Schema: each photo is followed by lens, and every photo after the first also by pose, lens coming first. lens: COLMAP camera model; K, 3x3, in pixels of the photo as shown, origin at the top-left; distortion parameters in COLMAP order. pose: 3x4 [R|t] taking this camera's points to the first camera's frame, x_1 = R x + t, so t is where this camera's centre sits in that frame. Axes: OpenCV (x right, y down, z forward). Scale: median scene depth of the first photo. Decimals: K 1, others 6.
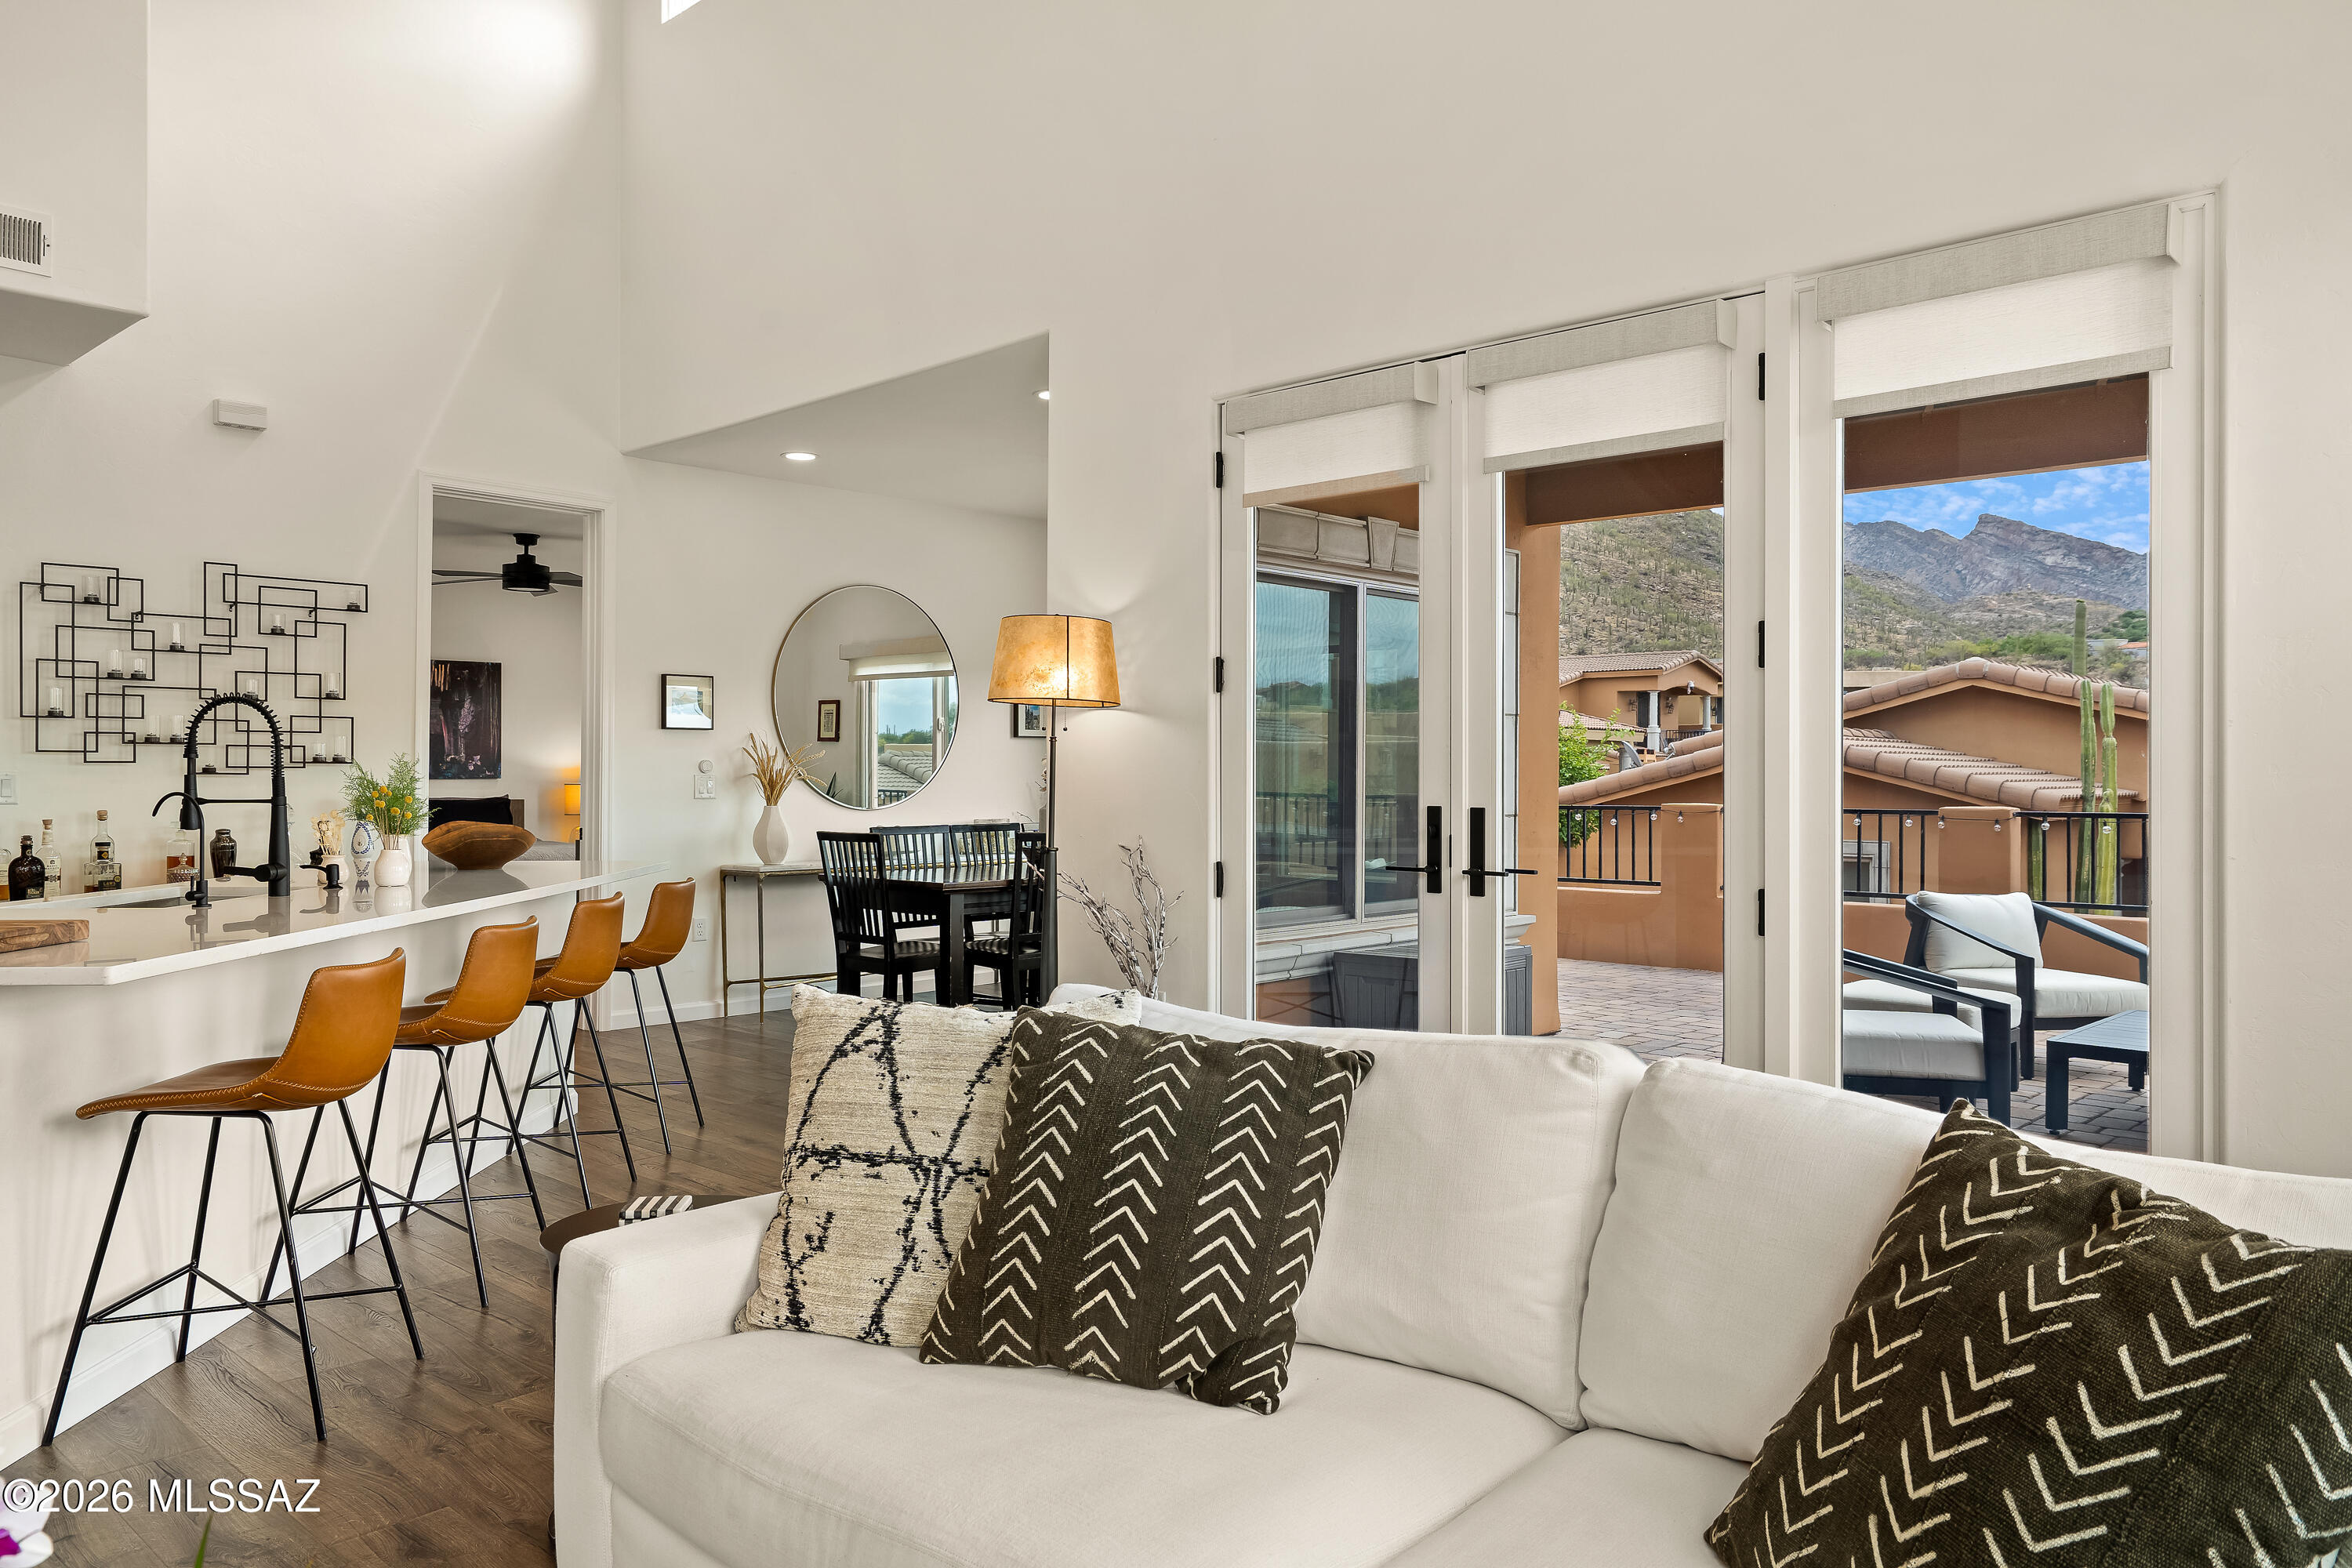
lens RADIAL K [[1601.7, 0, 1171.7], [0, 1601.7, 772.4], [0, 0, 1]] dist [0.004107, 0.005004]
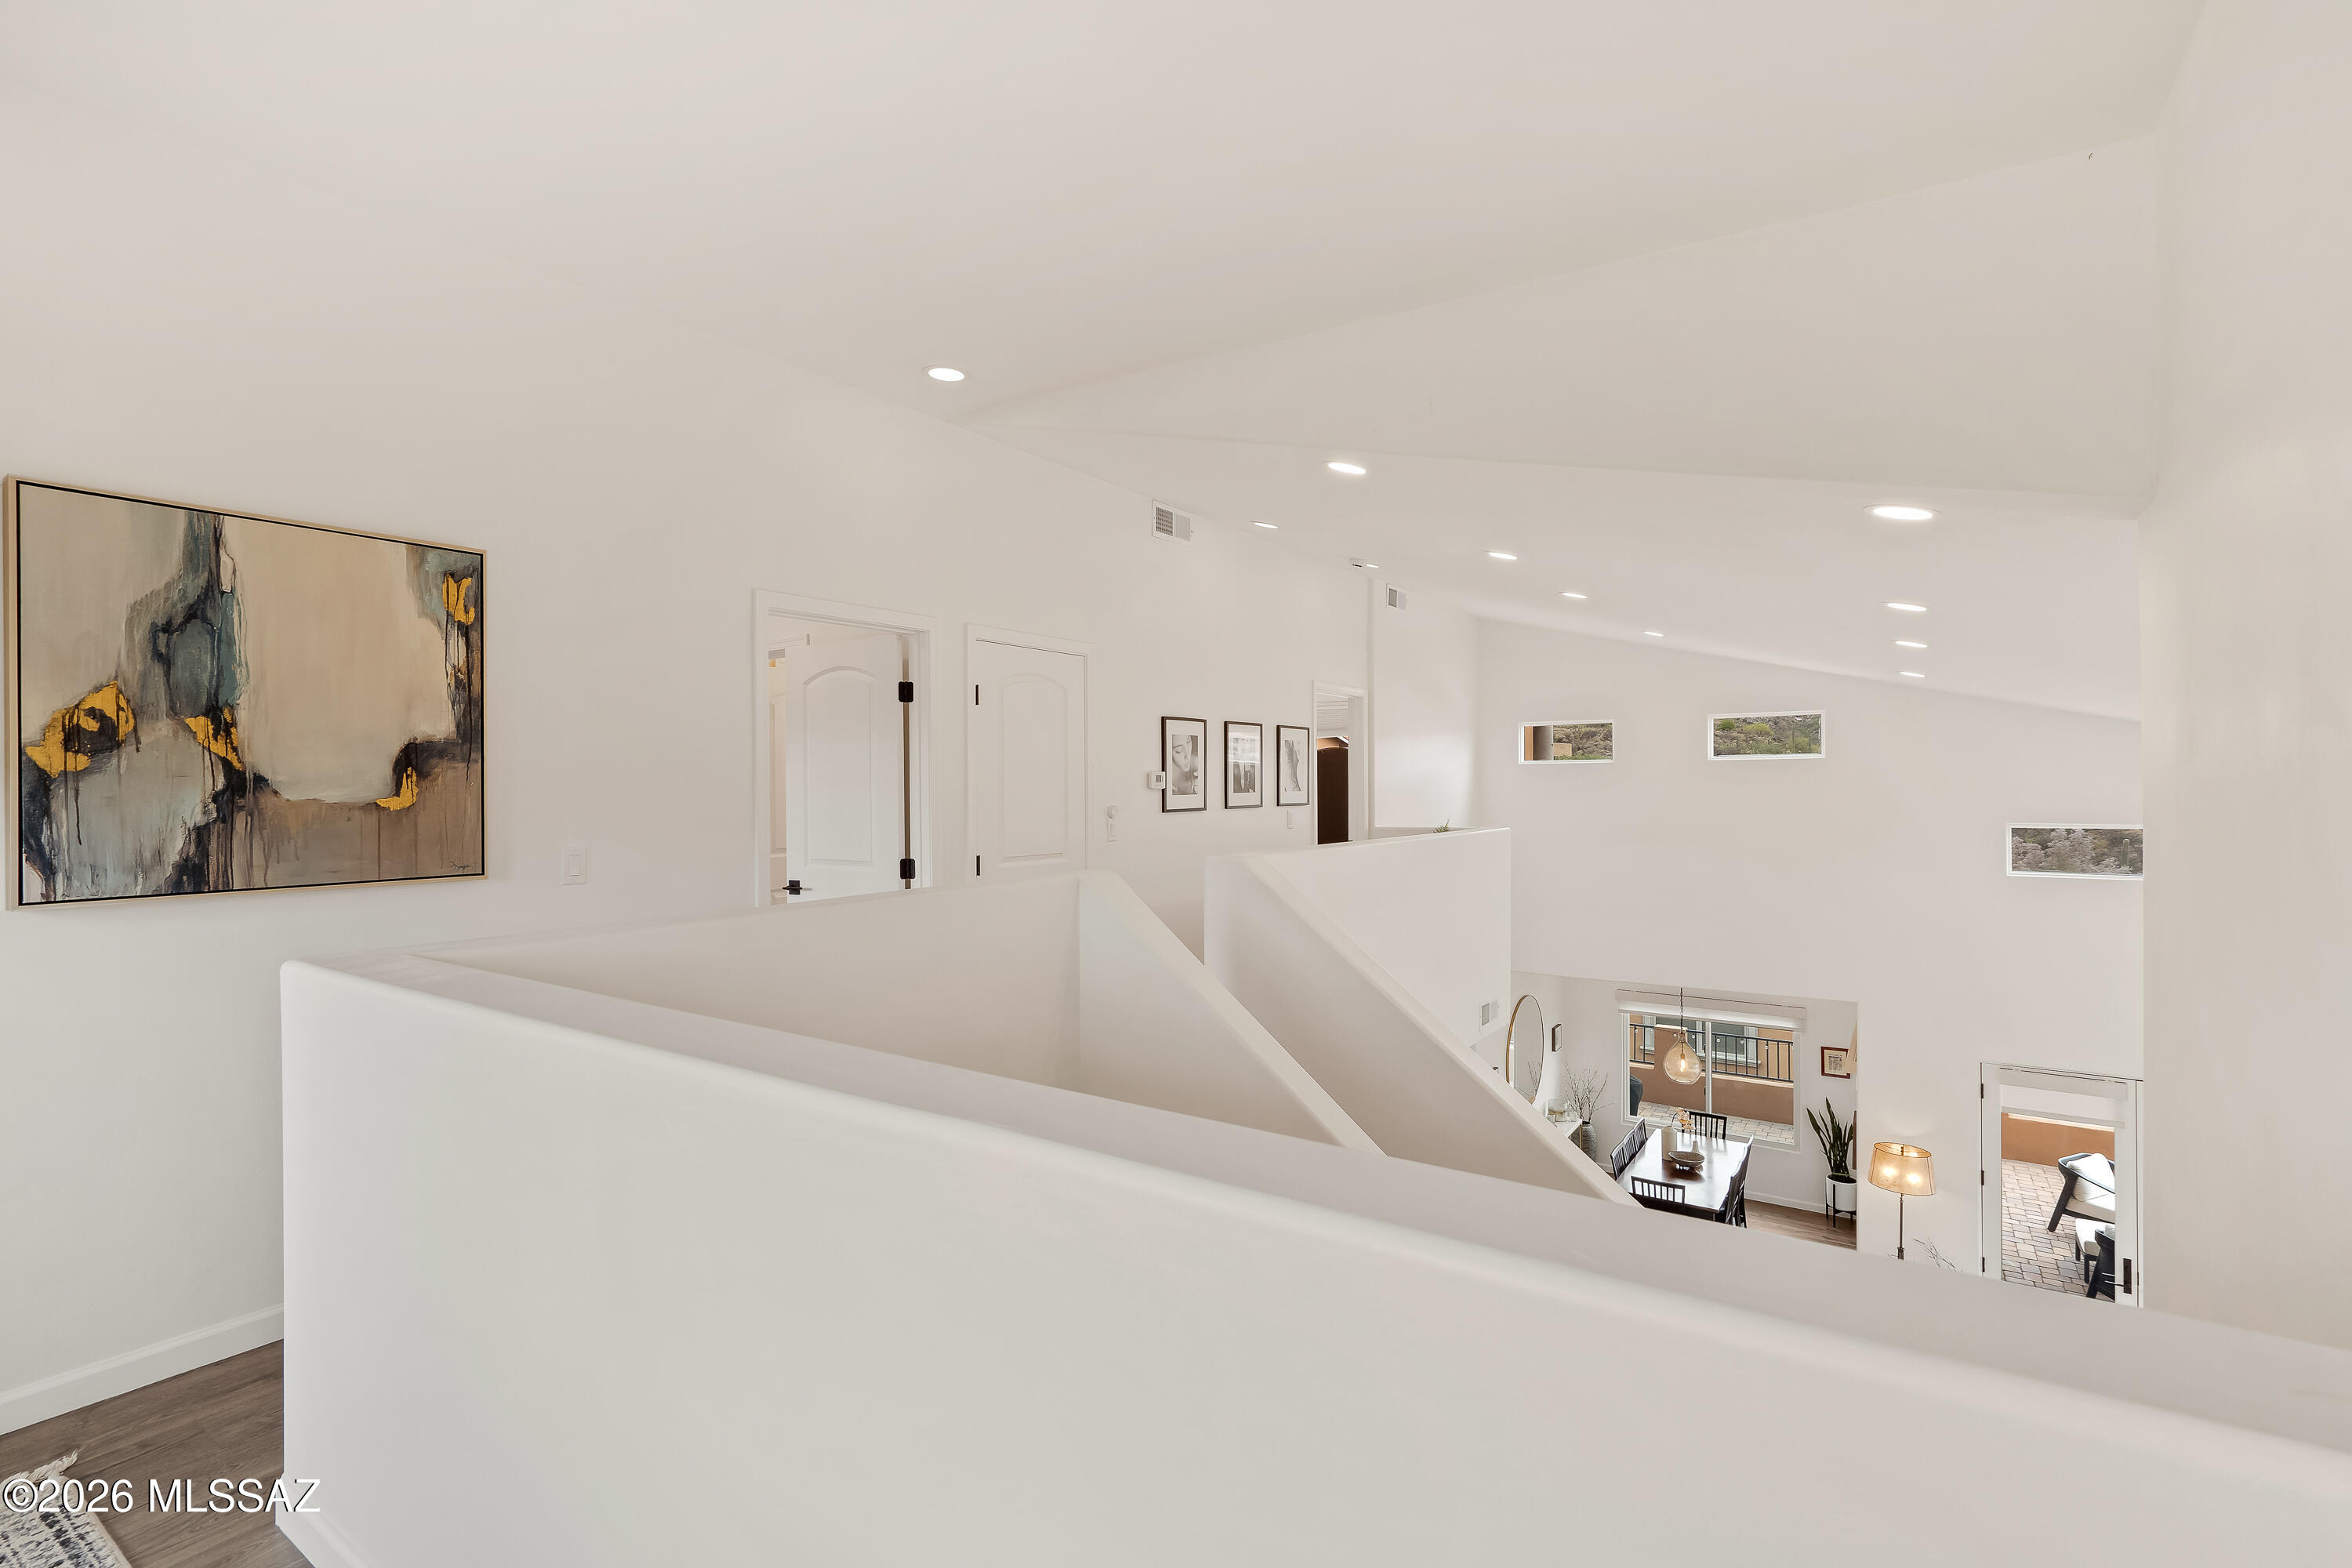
lens RADIAL K [[1073.8, 0, 1176.6], [0, 1073.8, 781.6], [0, 0, 1]] dist [-0.001260, 0.000527]
pose [[0.989716, -0.004800, 0.142967, -1.136469], [0.005442, 0.999977, -0.004102, -0.534937], [-0.142944, 0.004838, 0.989719, -0.326815]]
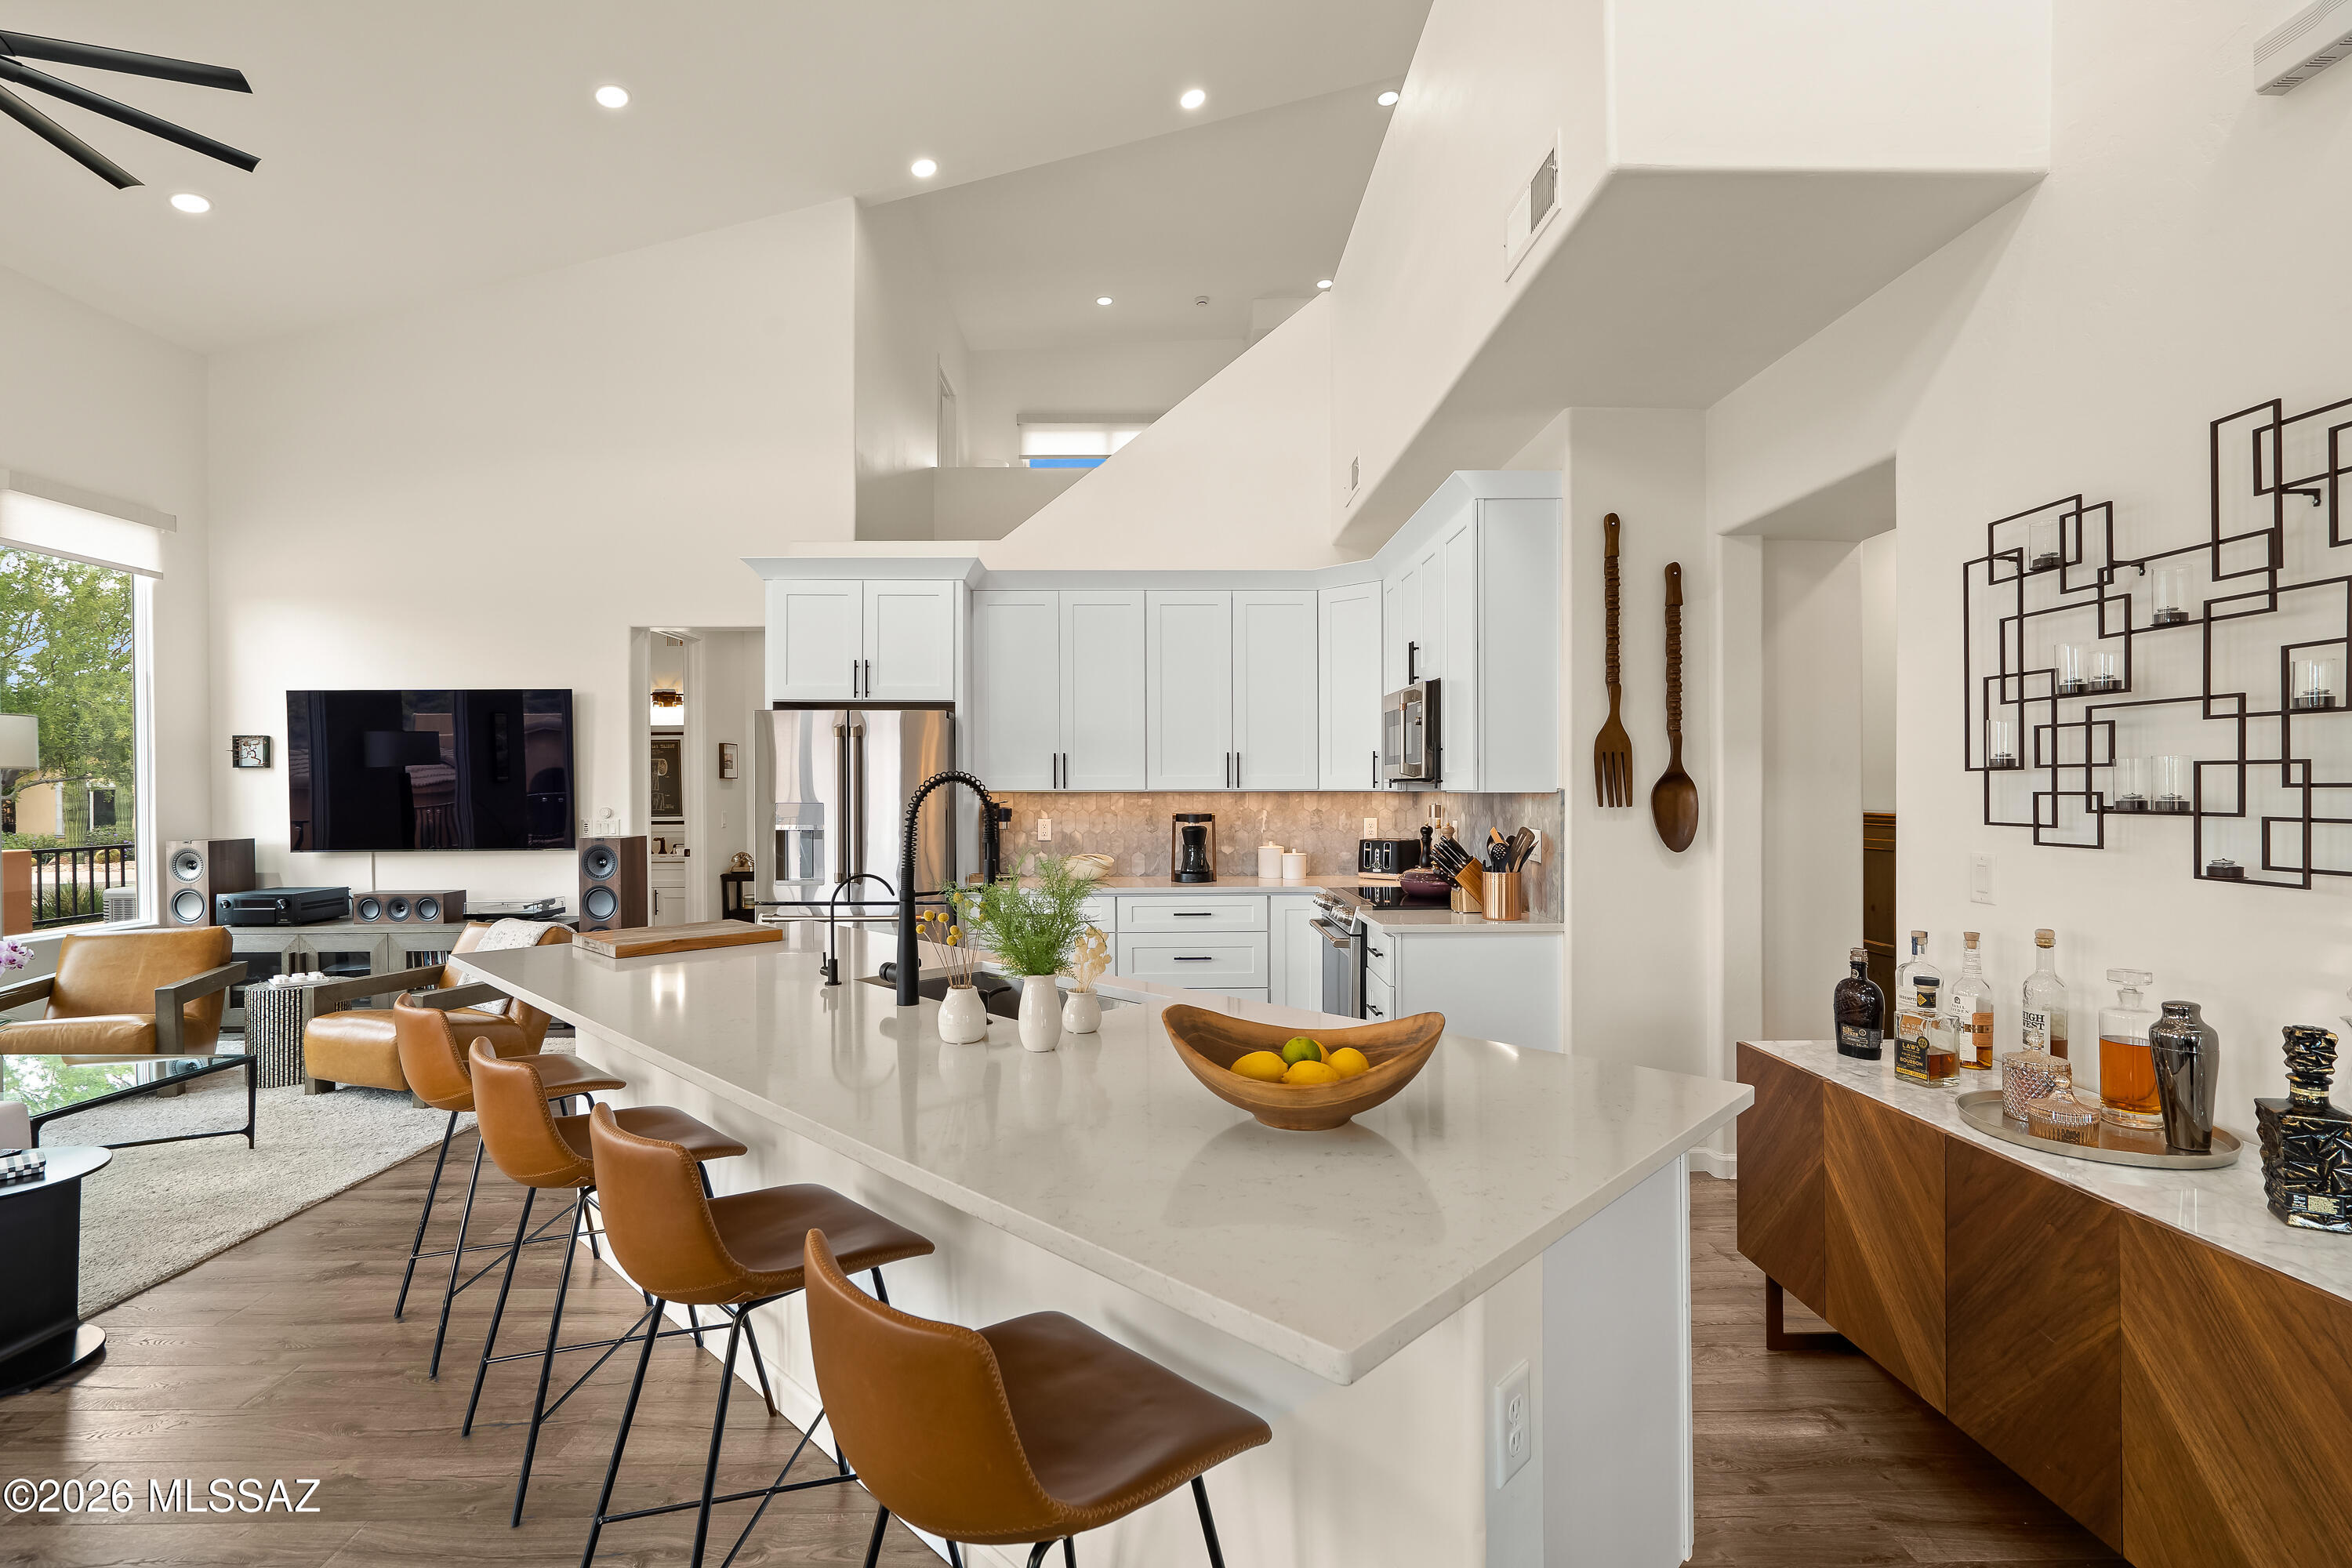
lens RADIAL K [[1073.8, 0, 1187.4], [0, 1073.8, 785.2], [0, 0, 1]] dist [-0.001260, 0.000527]
pose [[-0.709673, 0.000363, -0.704531, -0.180085], [0.003258, 0.999991, -0.002766, -0.027387], [0.704524, -0.004258, -0.709668, 1.050224]]
